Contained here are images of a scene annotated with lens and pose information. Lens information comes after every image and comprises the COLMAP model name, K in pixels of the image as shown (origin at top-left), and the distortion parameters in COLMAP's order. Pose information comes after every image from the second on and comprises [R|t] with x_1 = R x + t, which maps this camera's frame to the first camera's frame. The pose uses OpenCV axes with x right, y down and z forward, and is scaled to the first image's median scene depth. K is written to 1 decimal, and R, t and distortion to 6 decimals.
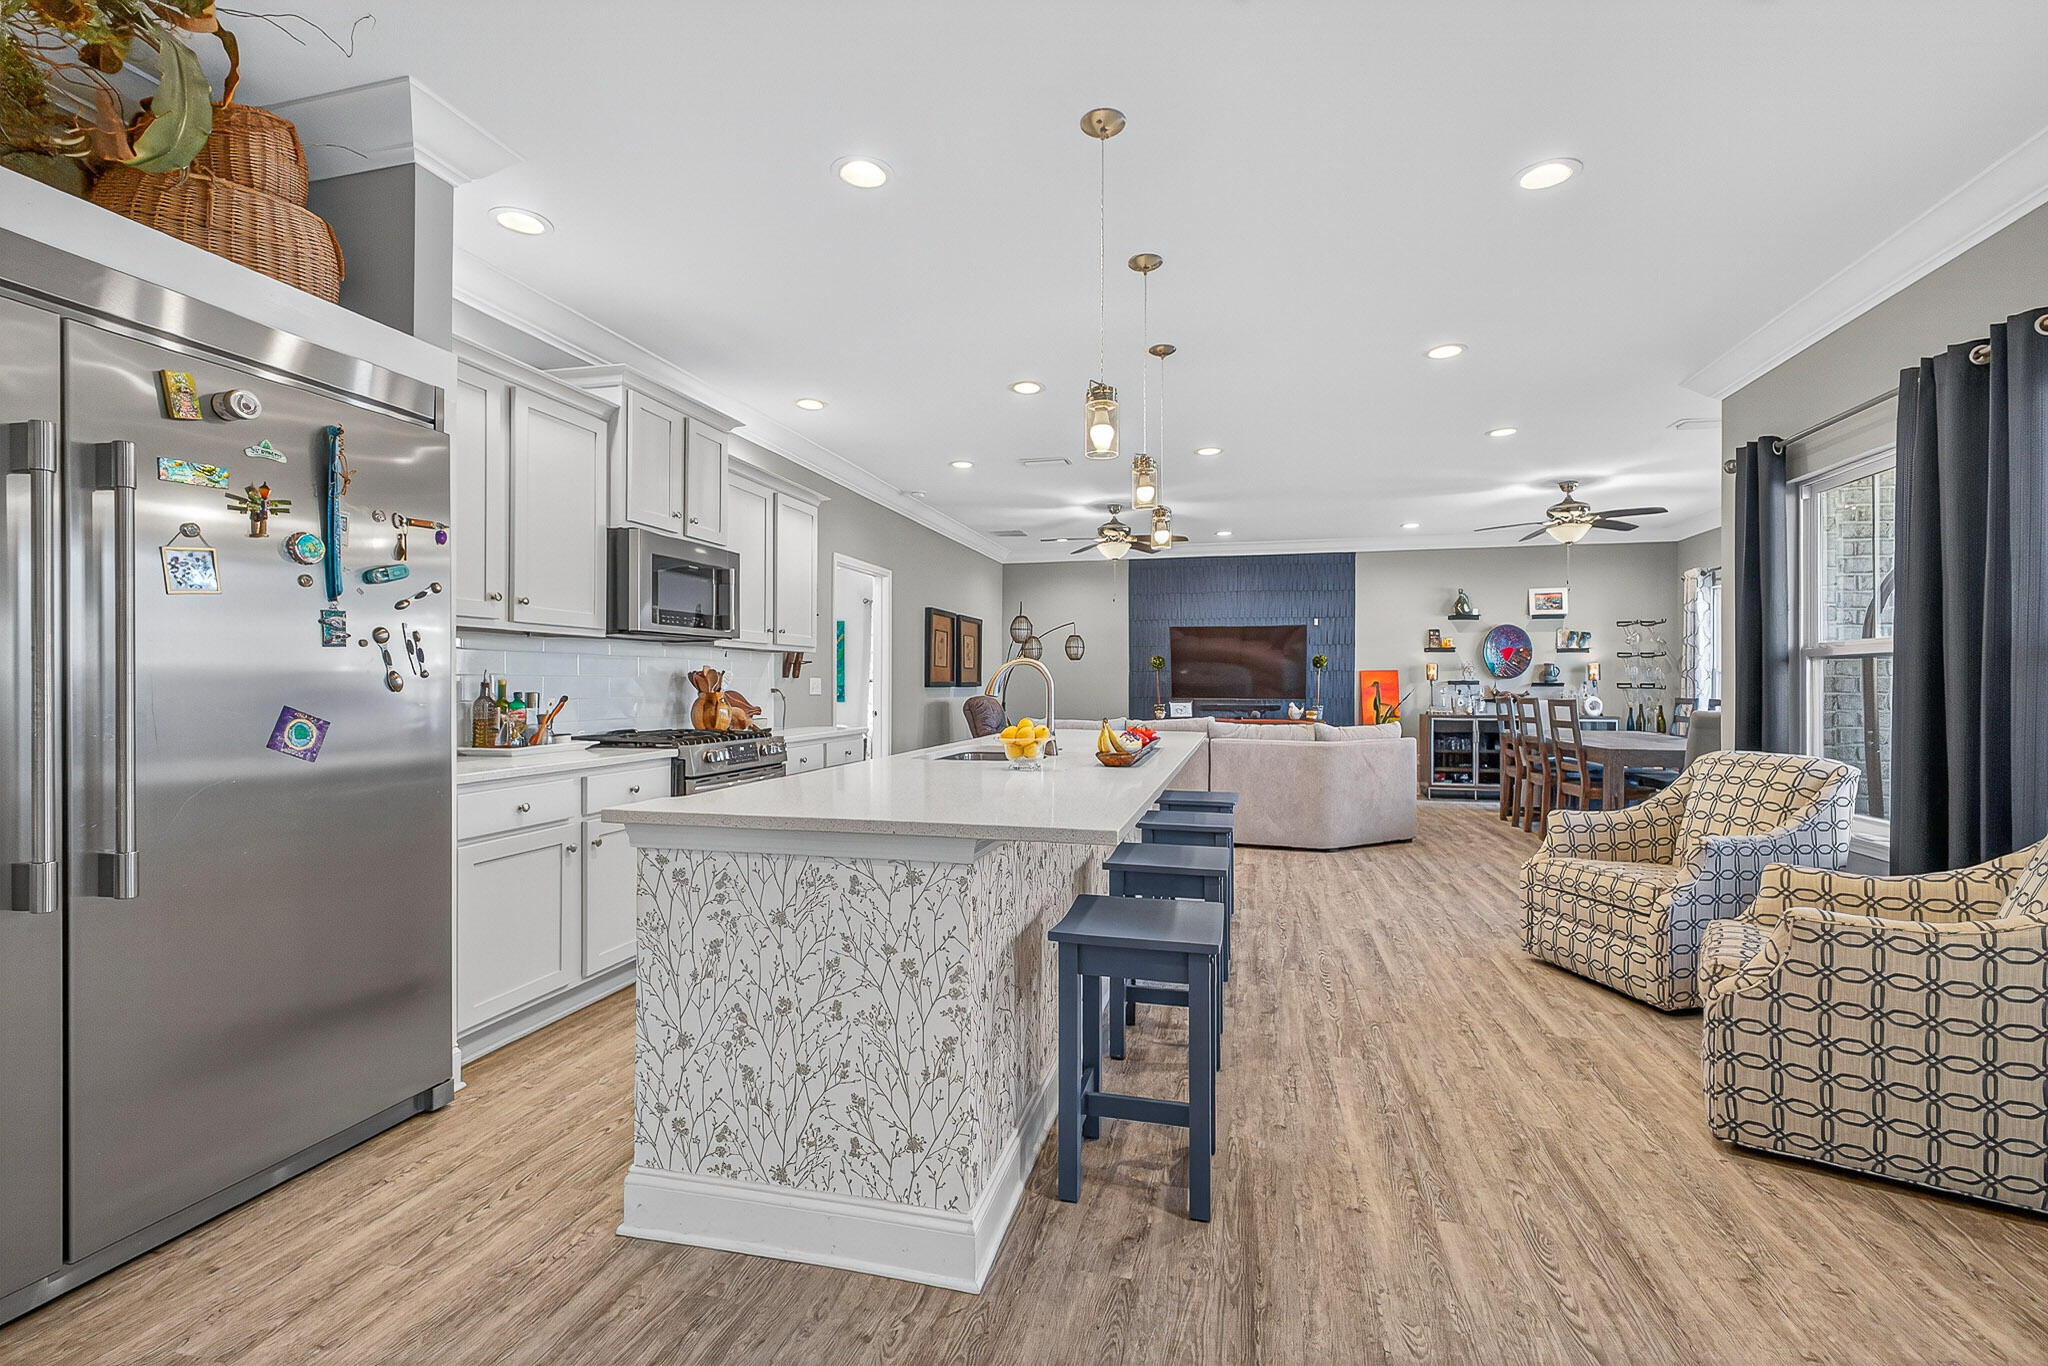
lens RADIAL K [[840.2, 0, 1053.8], [0, 840.2, 680.3], [0, 0, 1]] dist [0.006518, -0.003269]
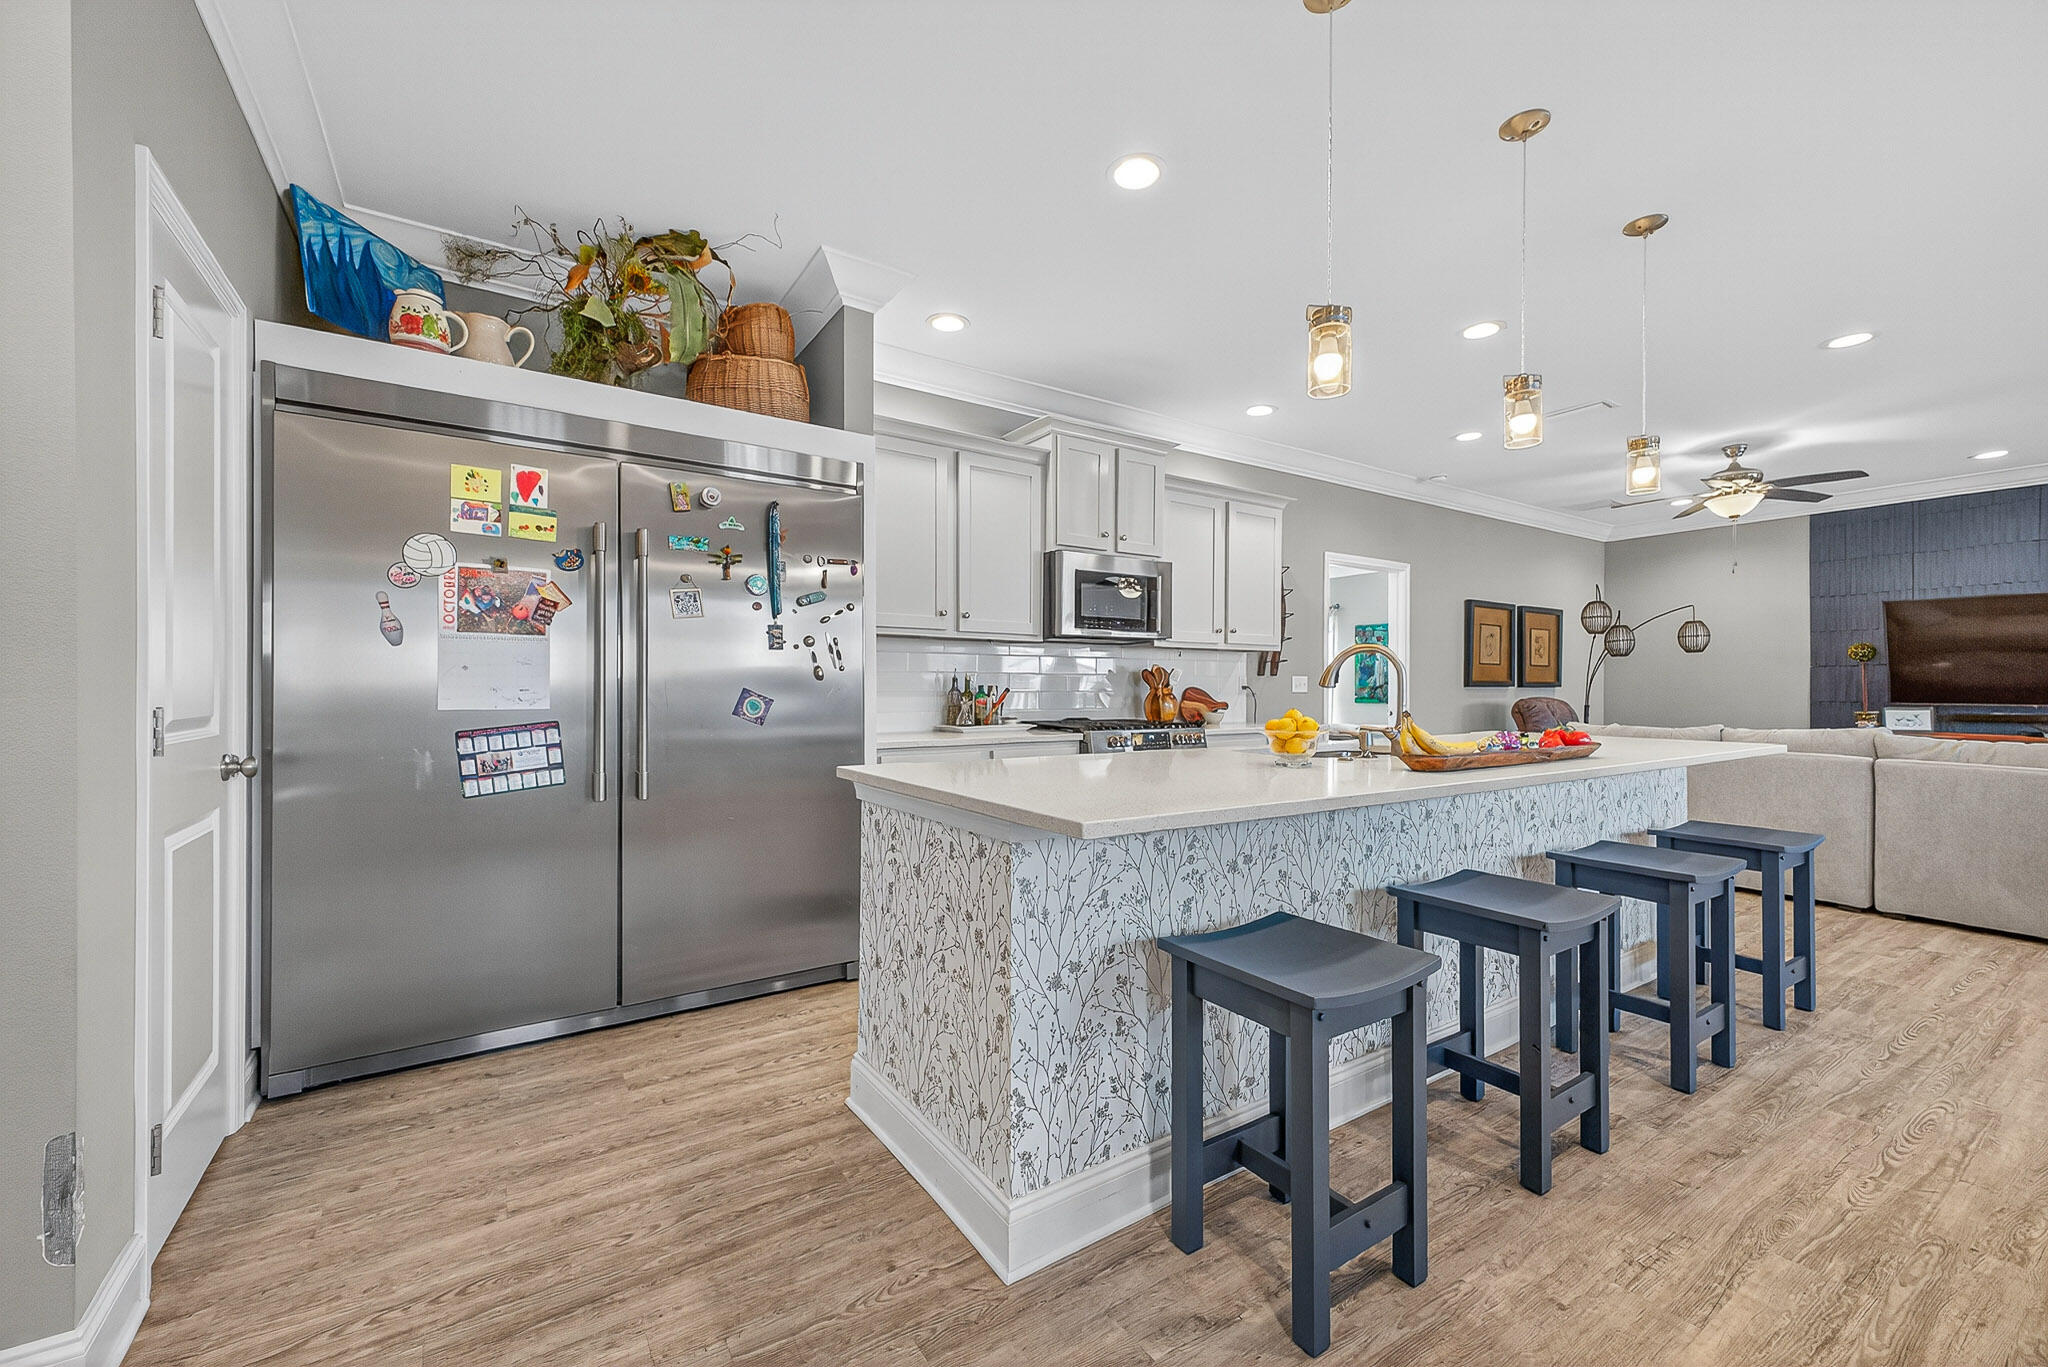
lens RADIAL K [[789.1, 0, 1062.7], [0, 789.1, 687.4], [0, 0, 1]] dist [0.013739, -0.002006]
pose [[0.752316, -0.002746, -0.658797, 0.234131], [0.005063, 0.999986, 0.001613, 0.014177], [0.658783, -0.004549, 0.752319, 0.145155]]
